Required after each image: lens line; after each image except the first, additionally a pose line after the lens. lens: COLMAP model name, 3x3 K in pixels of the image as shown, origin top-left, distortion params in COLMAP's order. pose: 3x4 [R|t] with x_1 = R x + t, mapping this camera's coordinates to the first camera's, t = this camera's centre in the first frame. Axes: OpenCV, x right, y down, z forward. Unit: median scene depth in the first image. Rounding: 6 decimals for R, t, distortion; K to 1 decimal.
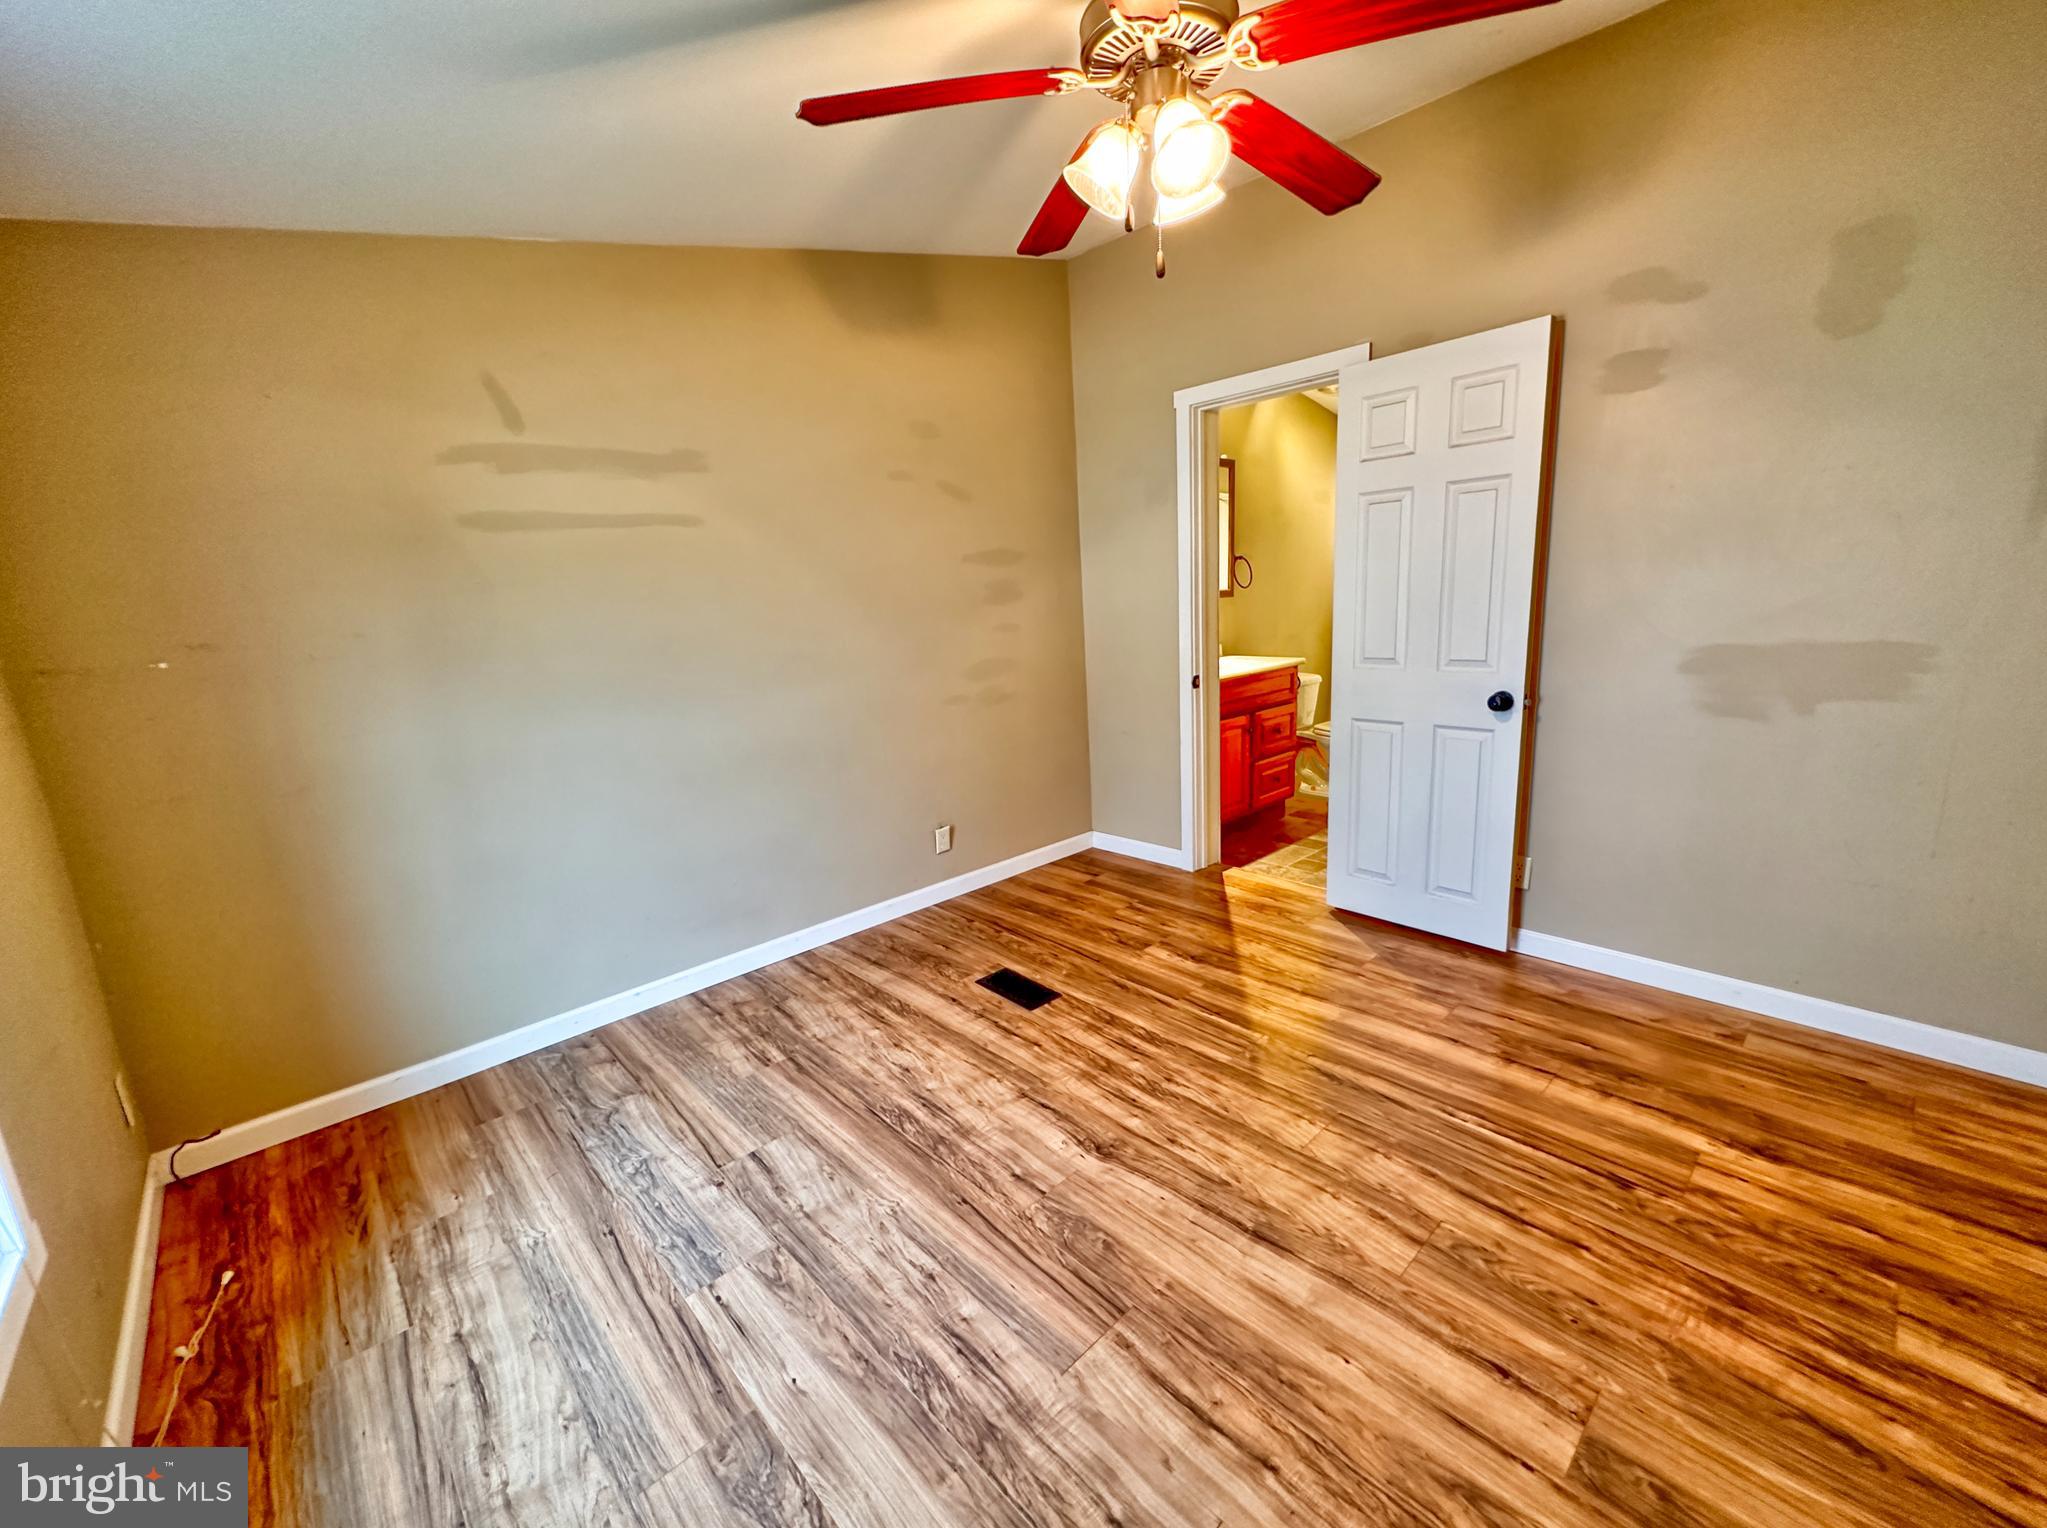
lens RADIAL K [[842.8, 0, 1059.3], [0, 842.8, 766.4], [0, 0, 1]] dist [-0.002490, 0.000156]
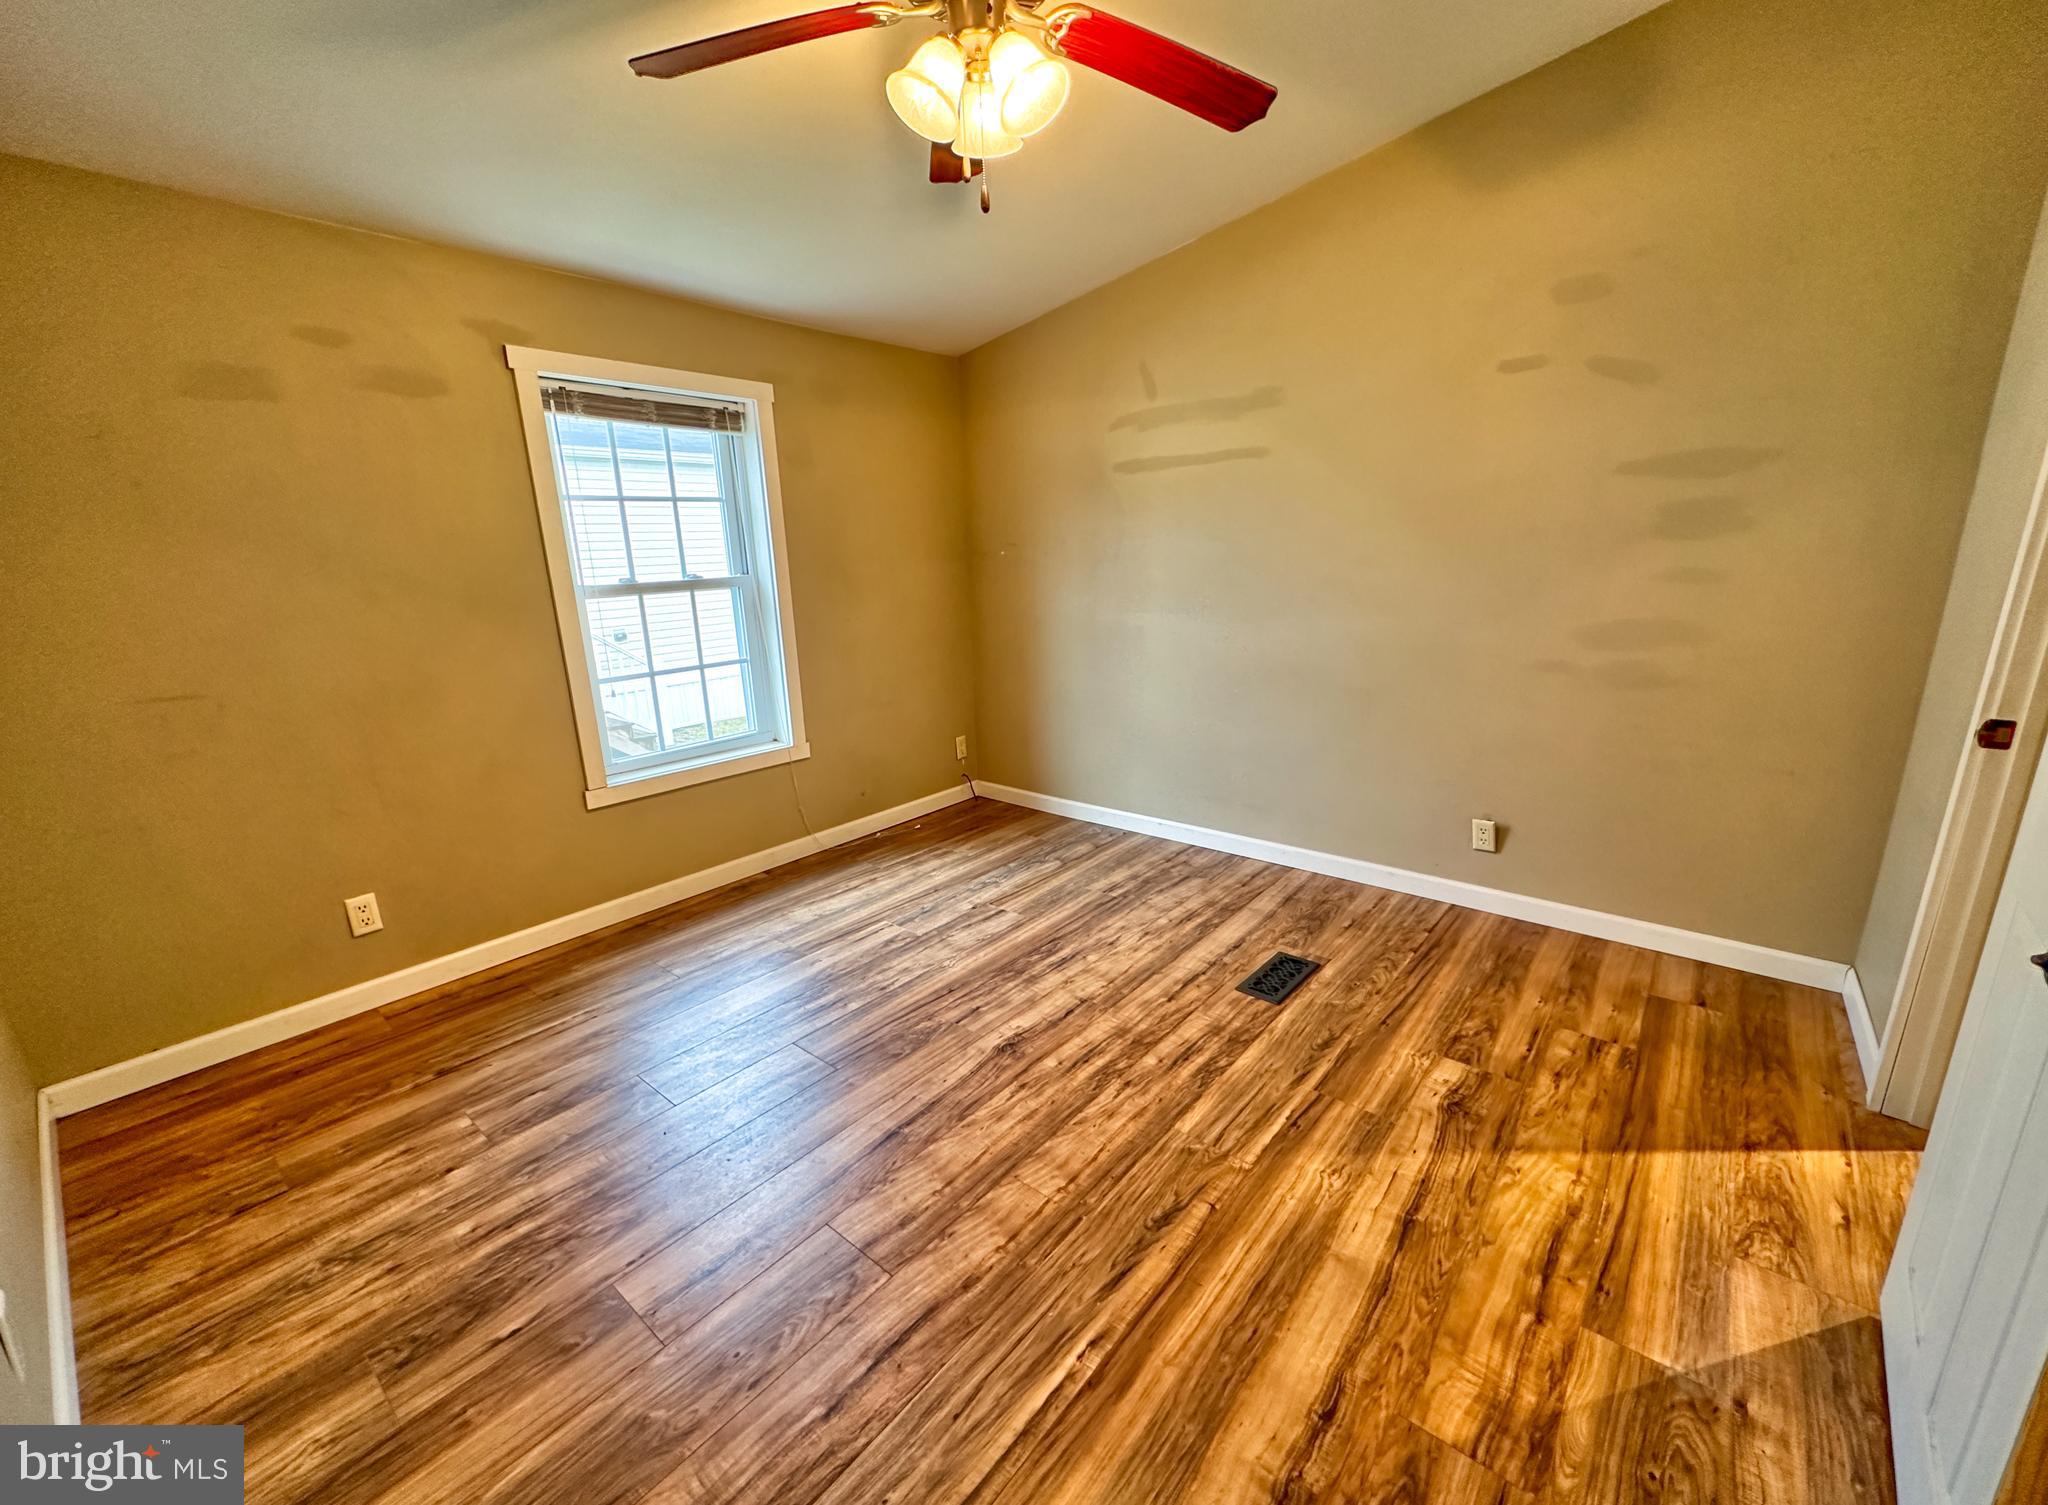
lens RADIAL K [[835.4, 0, 1016.7], [0, 835.4, 761.5], [0, 0, 1]] dist [-0.000348, 0.000043]
pose [[0.091866, 0.298912, -0.949848, 0.858697], [-0.188417, 0.941868, 0.278178, -0.179797], [0.977783, 0.153413, 0.142846, 0.694078]]
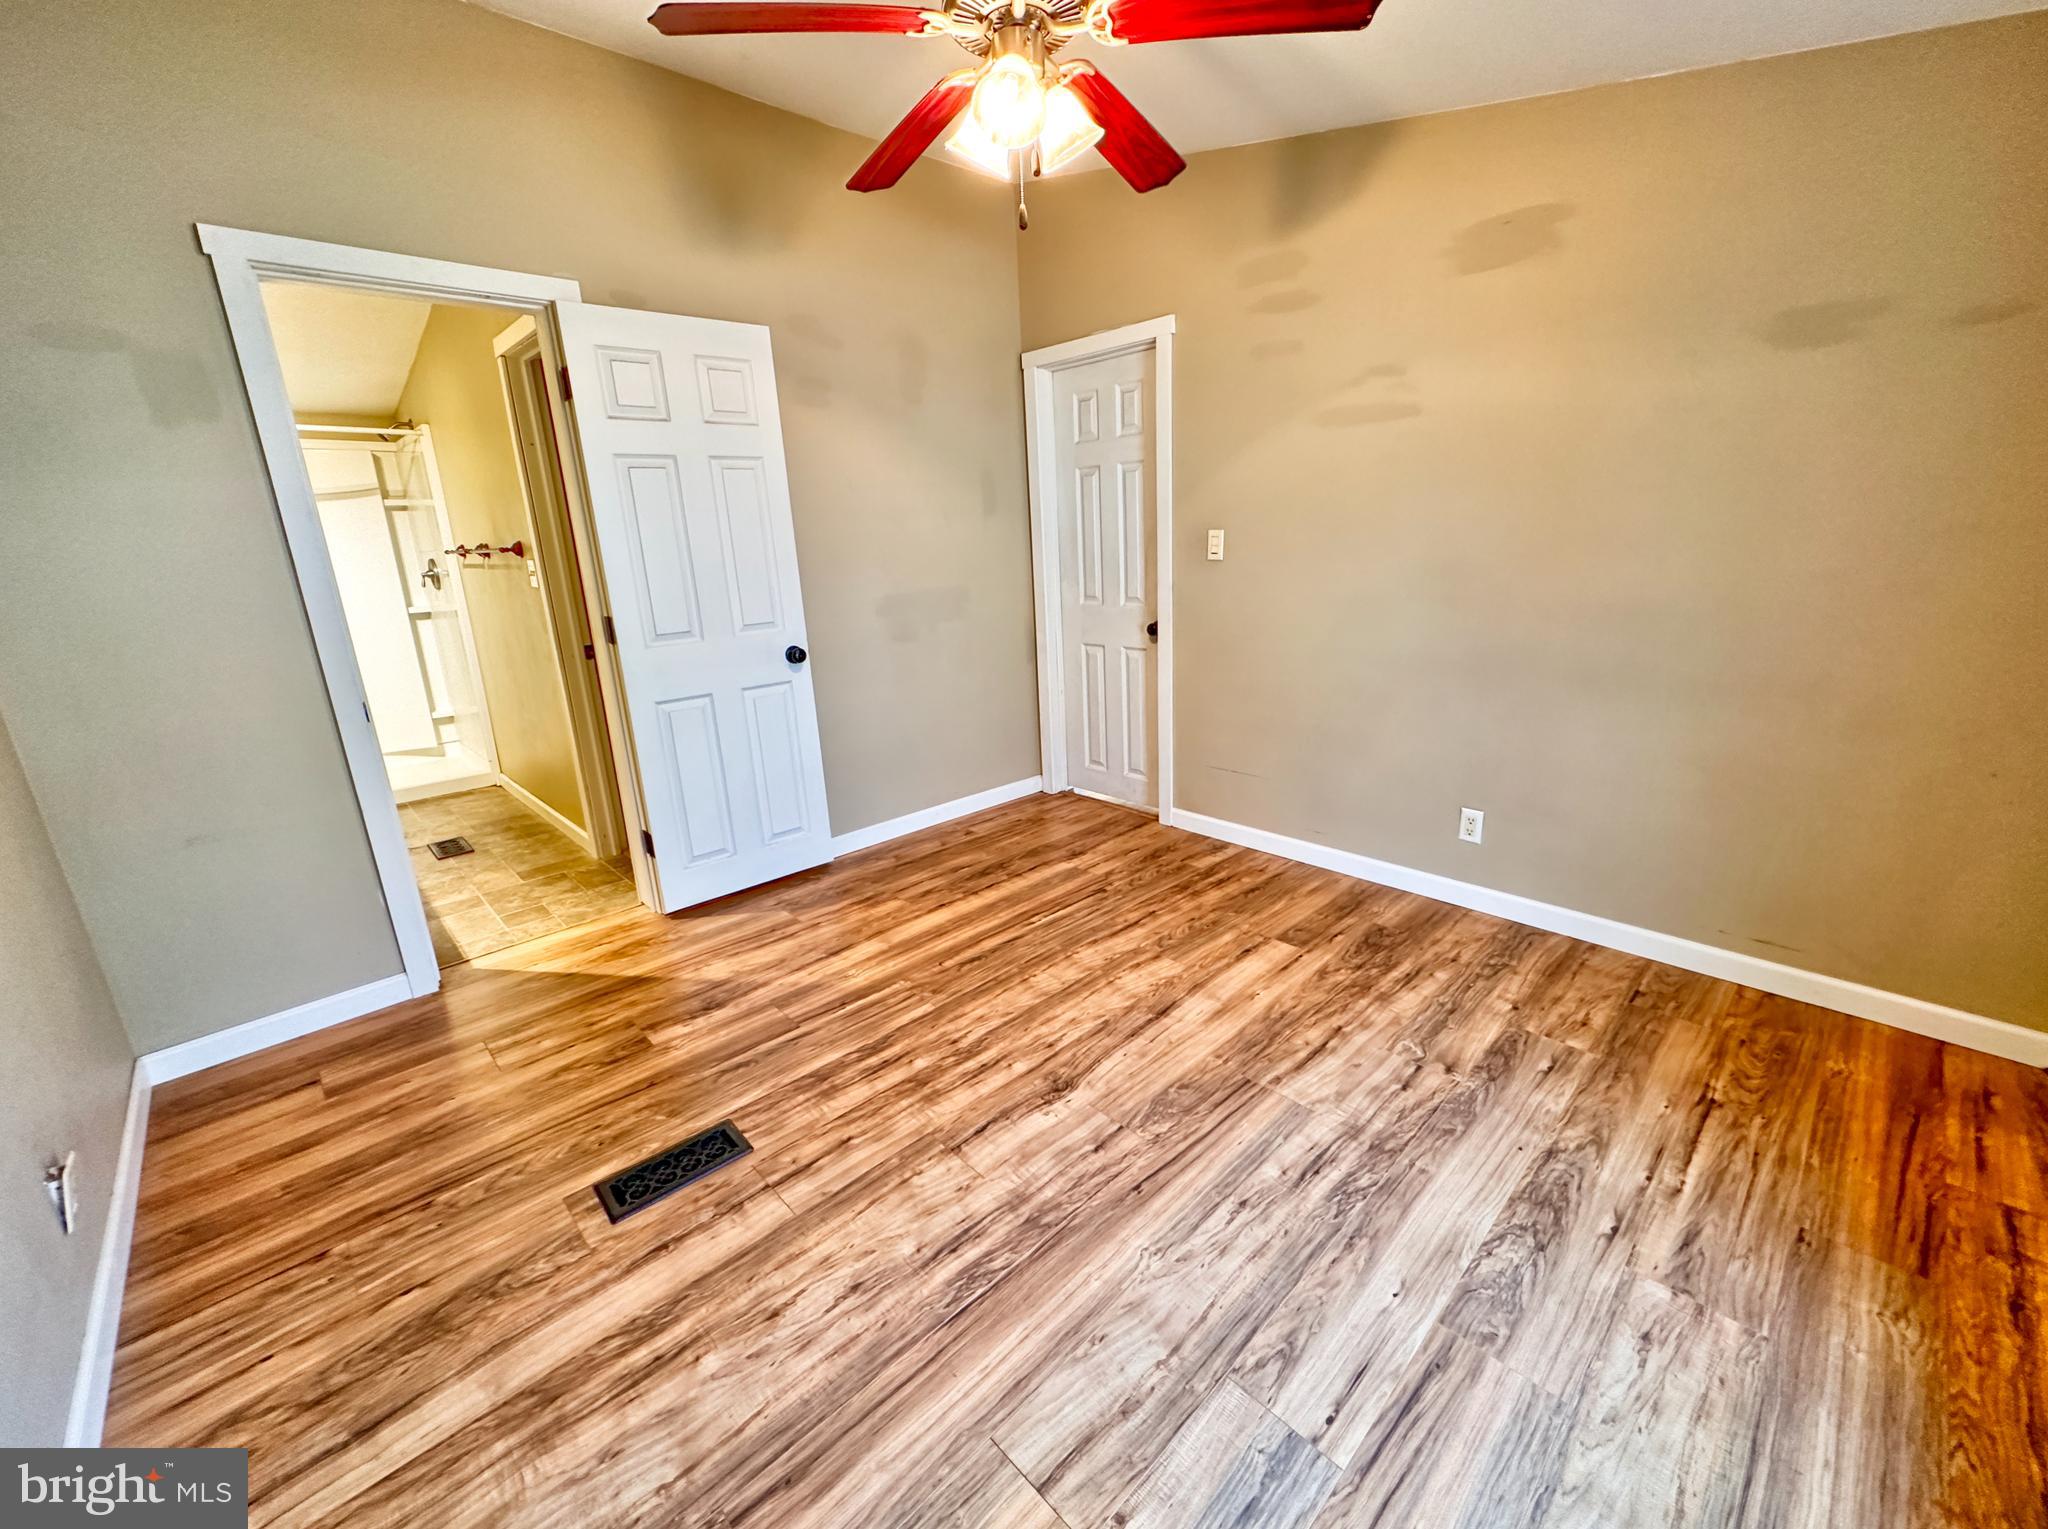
lens RADIAL K [[817.4, 0, 1024.0], [0, 817.4, 764.5], [0, 0, 1]] dist [-0.001383, -0.000038]
pose [[0.016163, -0.226145, 0.973960, -0.714946], [0.246593, 0.944900, 0.215305, -0.117340], [-0.968984, 0.236692, 0.071038, 0.768275]]
